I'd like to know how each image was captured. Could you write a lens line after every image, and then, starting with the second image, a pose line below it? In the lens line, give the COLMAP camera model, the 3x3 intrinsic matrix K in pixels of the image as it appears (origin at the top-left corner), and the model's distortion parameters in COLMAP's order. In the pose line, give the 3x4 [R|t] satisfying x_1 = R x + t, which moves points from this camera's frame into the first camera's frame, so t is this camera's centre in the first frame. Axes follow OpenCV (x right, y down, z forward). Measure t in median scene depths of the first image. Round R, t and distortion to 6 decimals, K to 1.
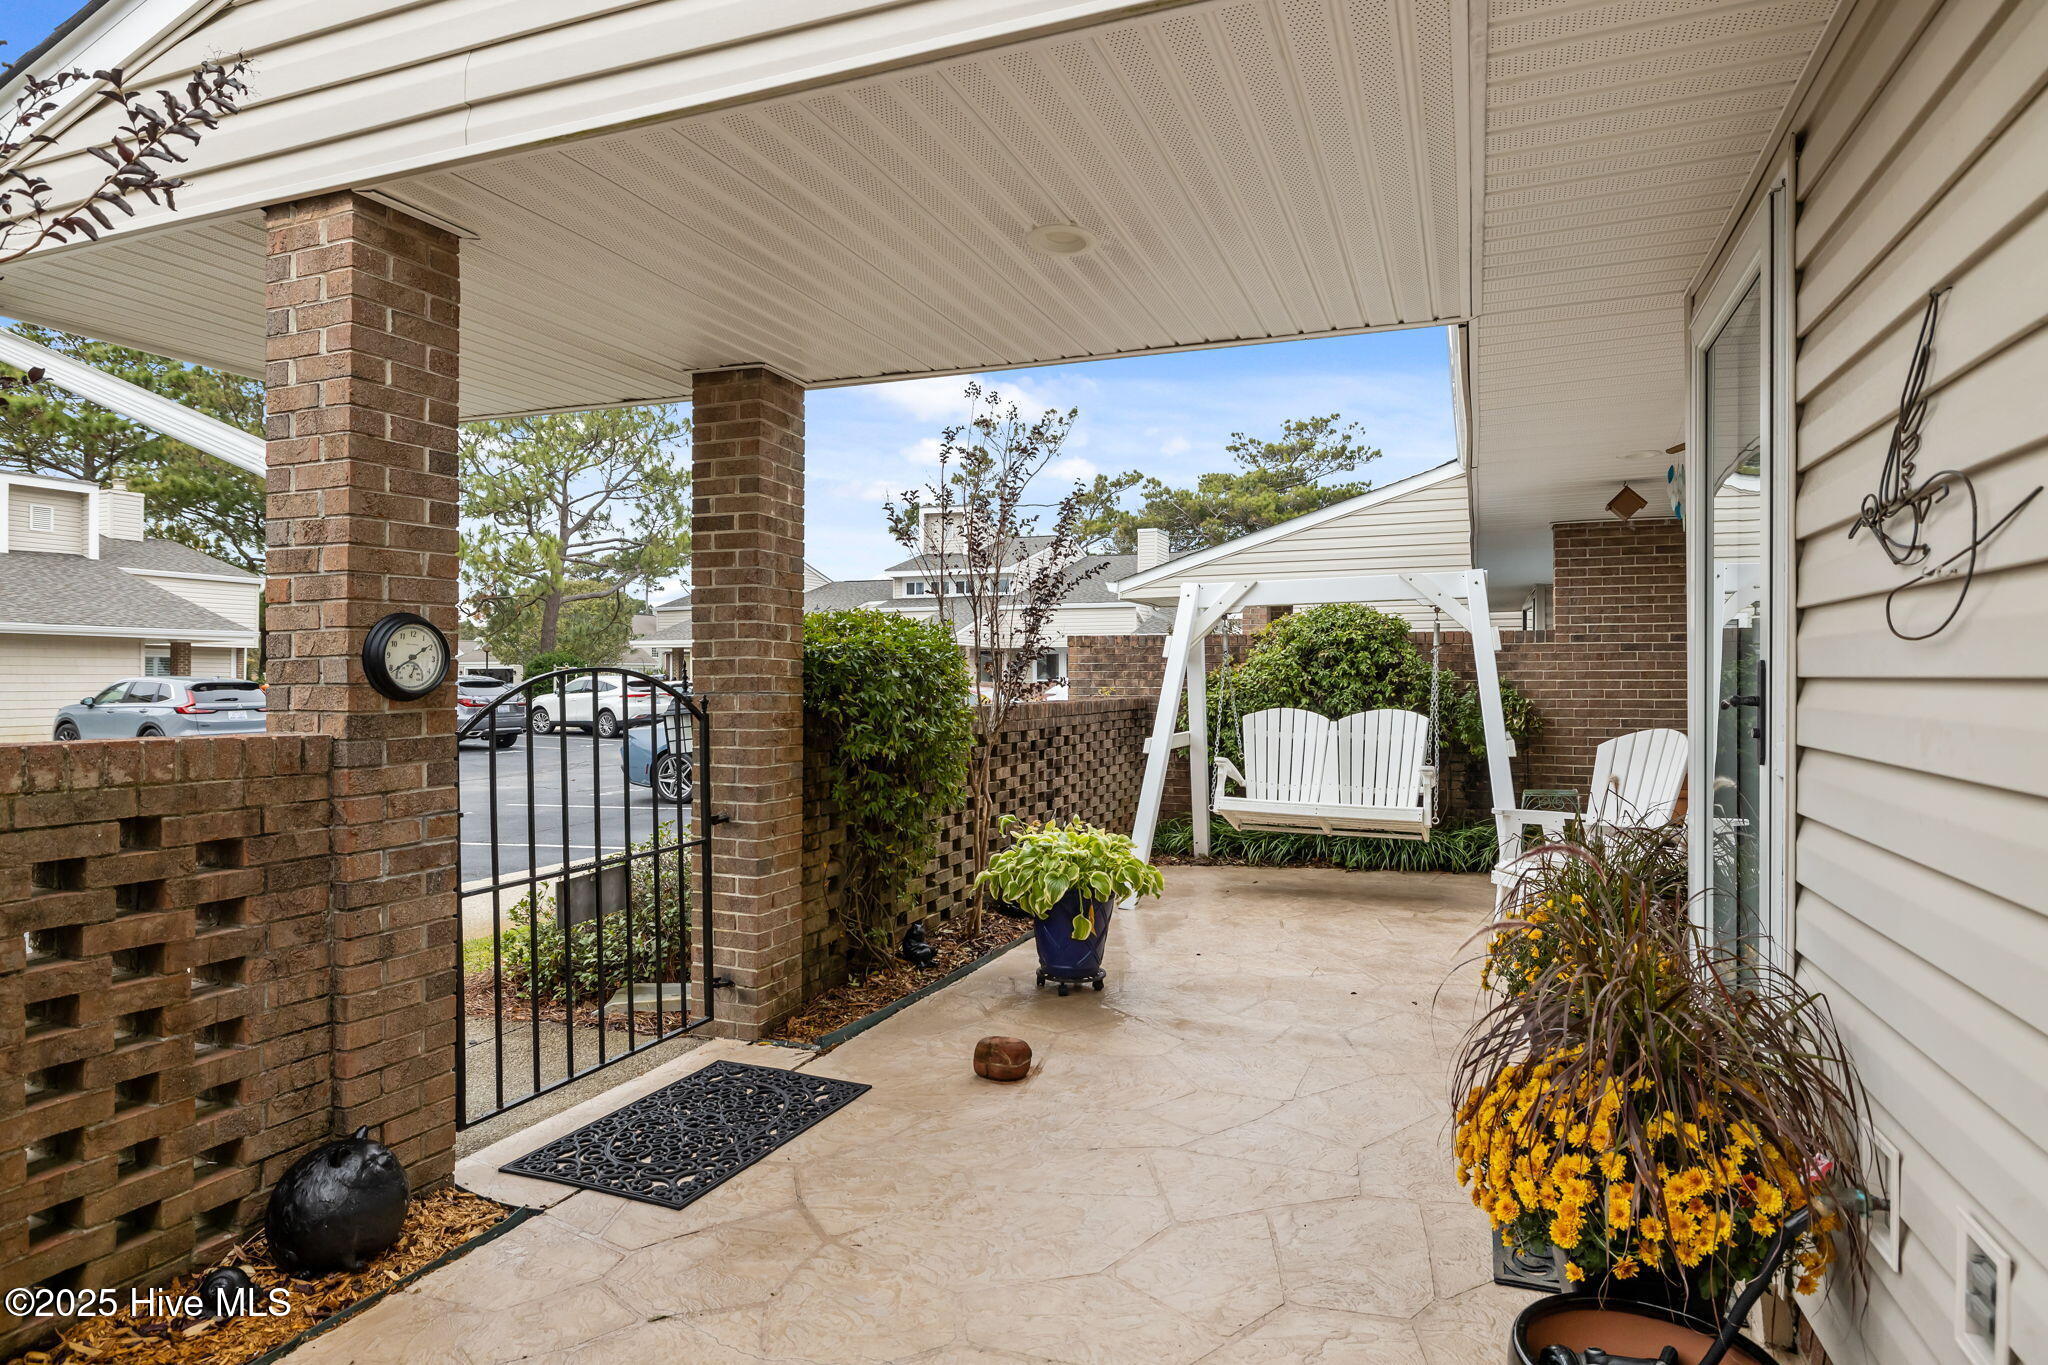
lens RADIAL K [[1109.9, 0, 1024.0], [0, 1109.9, 682.5], [0, 0, 1]] dist [-0.000908, 0.000061]
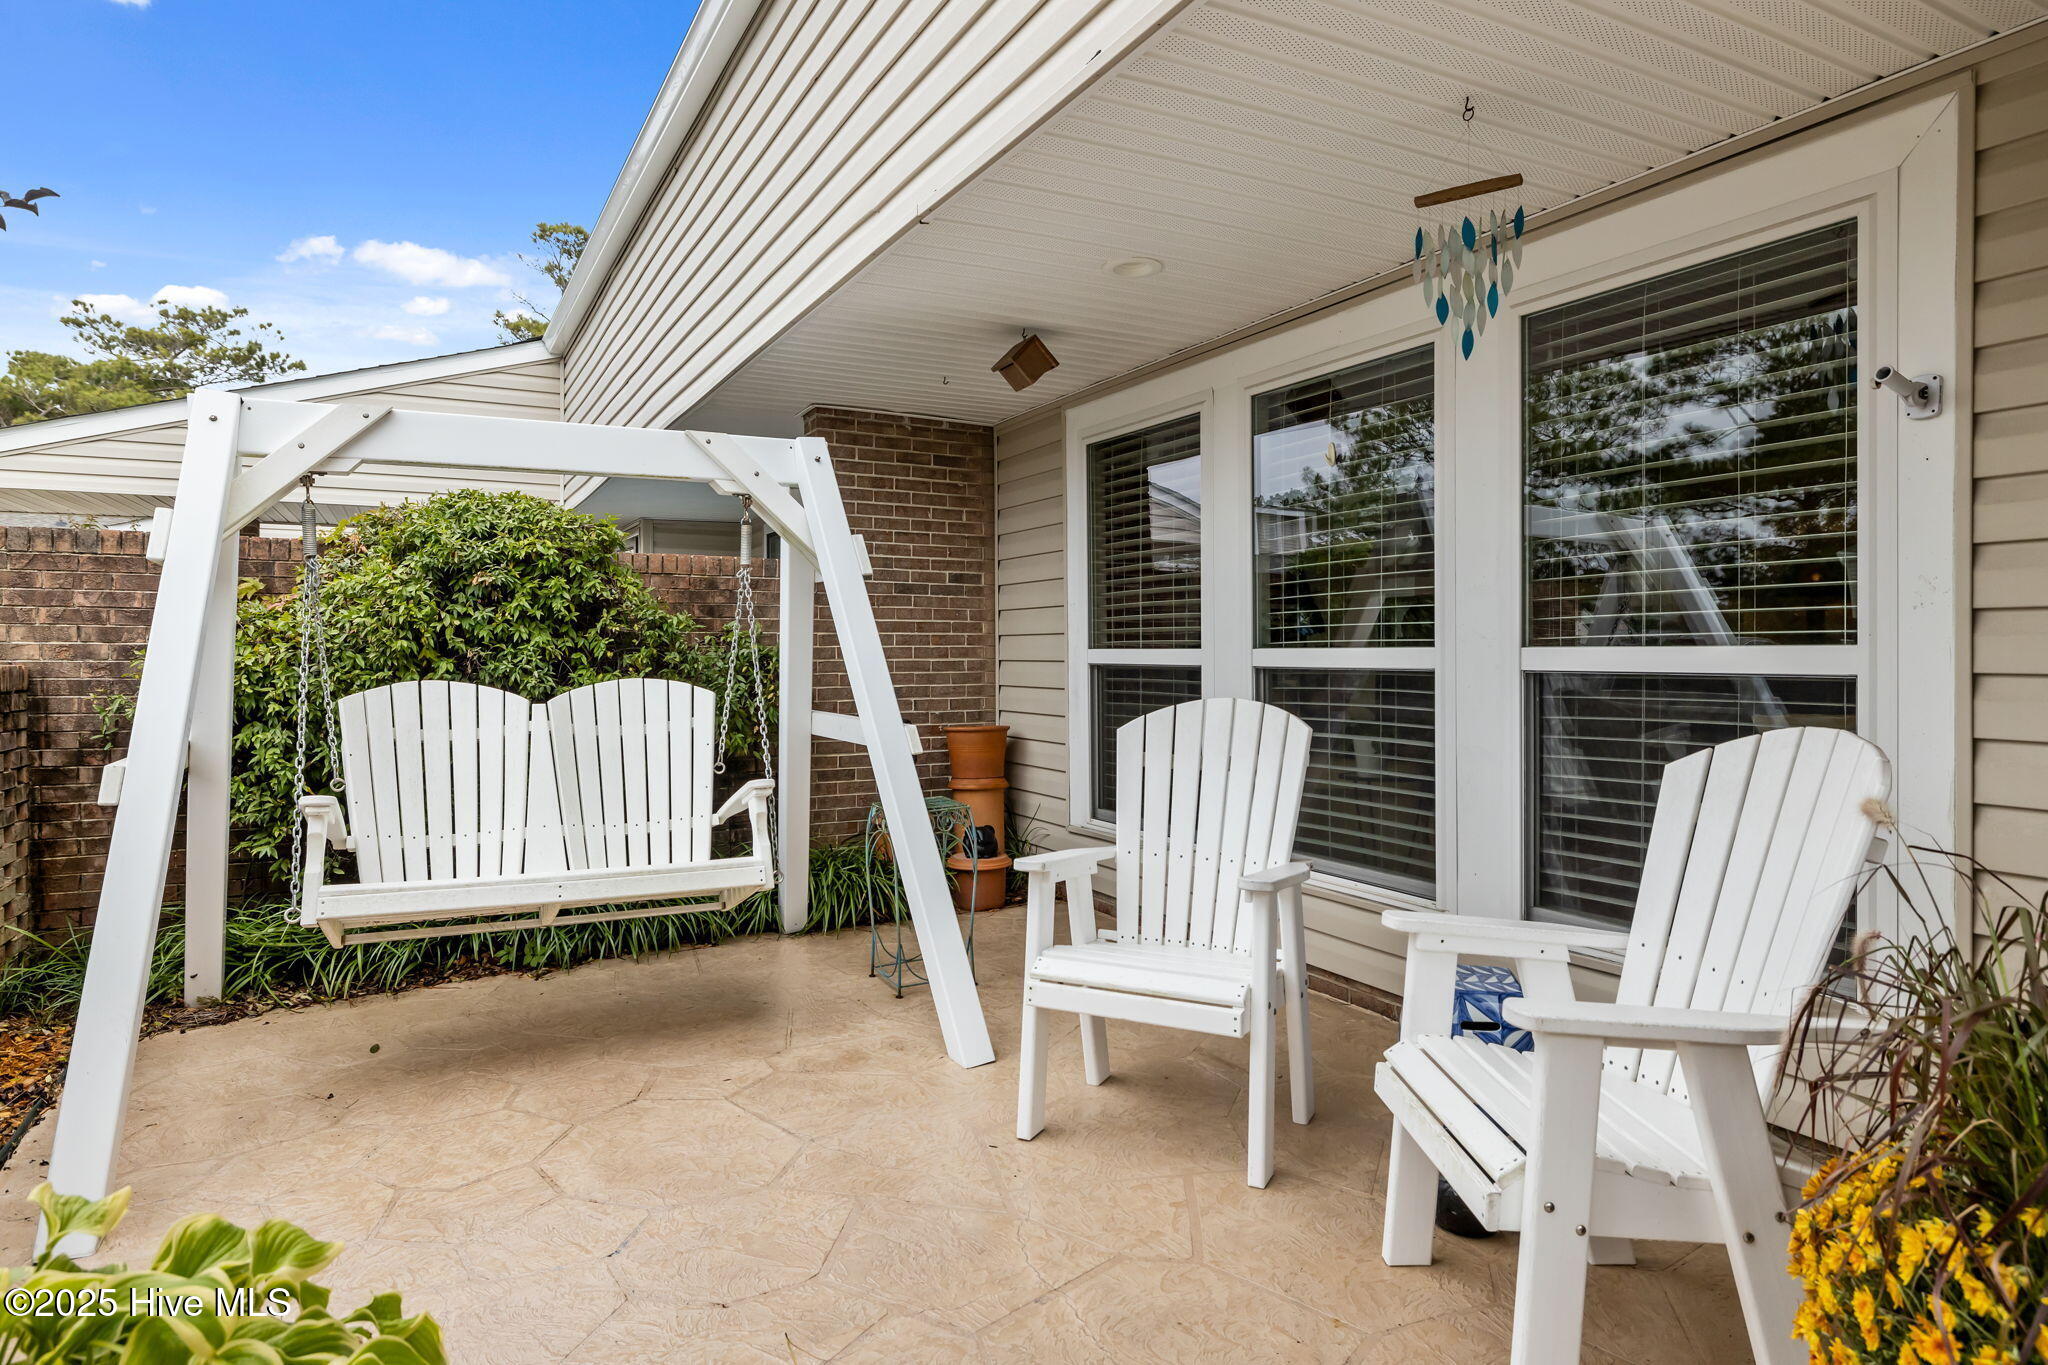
lens RADIAL K [[1168.4, 0, 1029.0], [0, 1168.4, 645.8], [0, 0, 1]] dist [-0.001905, 0.002667]
pose [[0.636631, 0.003529, 0.771160, 0.001864], [-0.000706, 0.999992, -0.003993, 0.009056], [-0.771168, 0.001998, 0.636628, 0.444126]]
